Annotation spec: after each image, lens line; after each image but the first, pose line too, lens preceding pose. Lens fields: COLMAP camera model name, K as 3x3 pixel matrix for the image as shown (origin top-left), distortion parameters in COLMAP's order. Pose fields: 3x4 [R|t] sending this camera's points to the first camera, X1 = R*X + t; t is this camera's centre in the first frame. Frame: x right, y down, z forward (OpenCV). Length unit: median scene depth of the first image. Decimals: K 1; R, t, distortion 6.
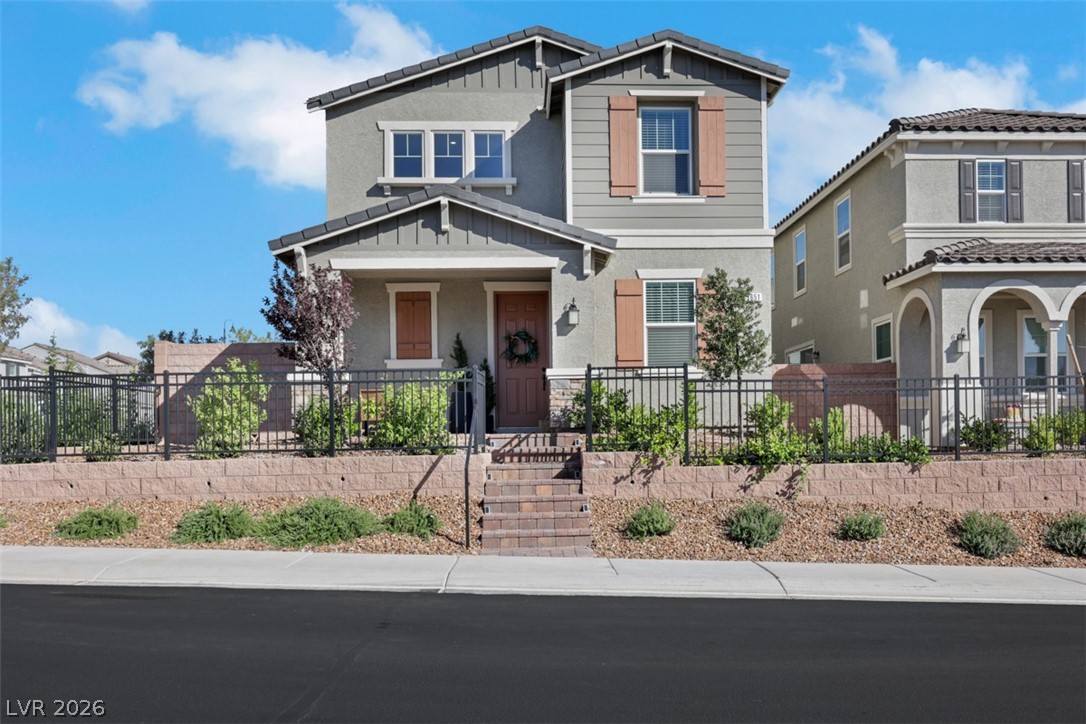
lens RADIAL K [[1015.4, 0, 591.2], [0, 1015.4, 365.0], [0, 0, 1]] dist [-0.001945, -0.002424]
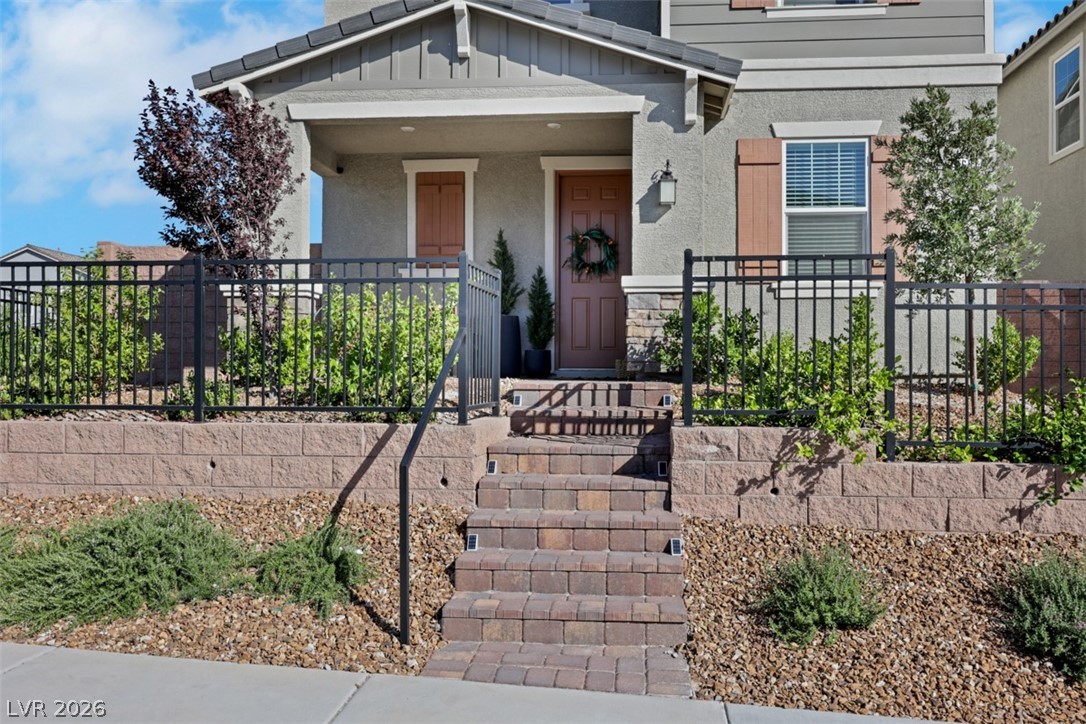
lens RADIAL K [[903.1, 0, 542.0], [0, 903.1, 343.1], [0, 0, 1]] dist [0.000480, -0.001122]
pose [[0.984952, 0.015723, -0.172110, 0.003168], [-0.008866, 0.999139, 0.040534, 0.022727], [0.172599, -0.038398, 0.984243, 0.452675]]
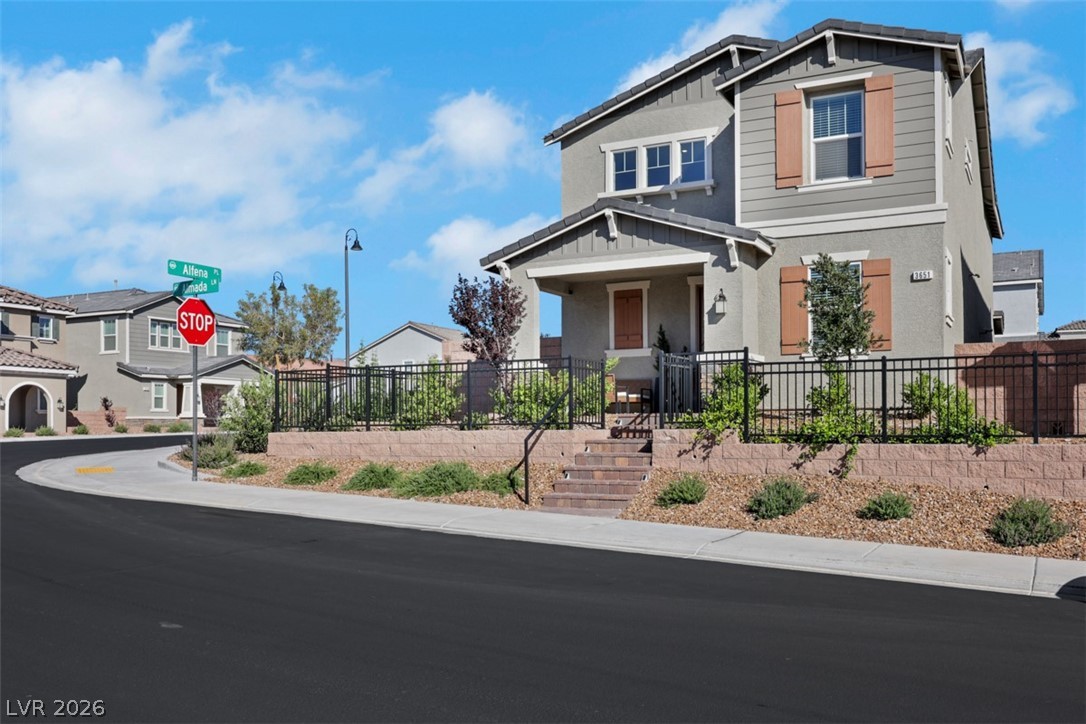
lens RADIAL K [[1015.7, 0, 543.3], [0, 1015.7, 342.9], [0, 0, 1]] dist [-0.000350, 0.000469]
pose [[0.845818, -0.032912, -0.532455, 0.401132], [0.028081, 0.999458, -0.017171, 0.004936], [0.532731, -0.000428, 0.846284, -0.018496]]
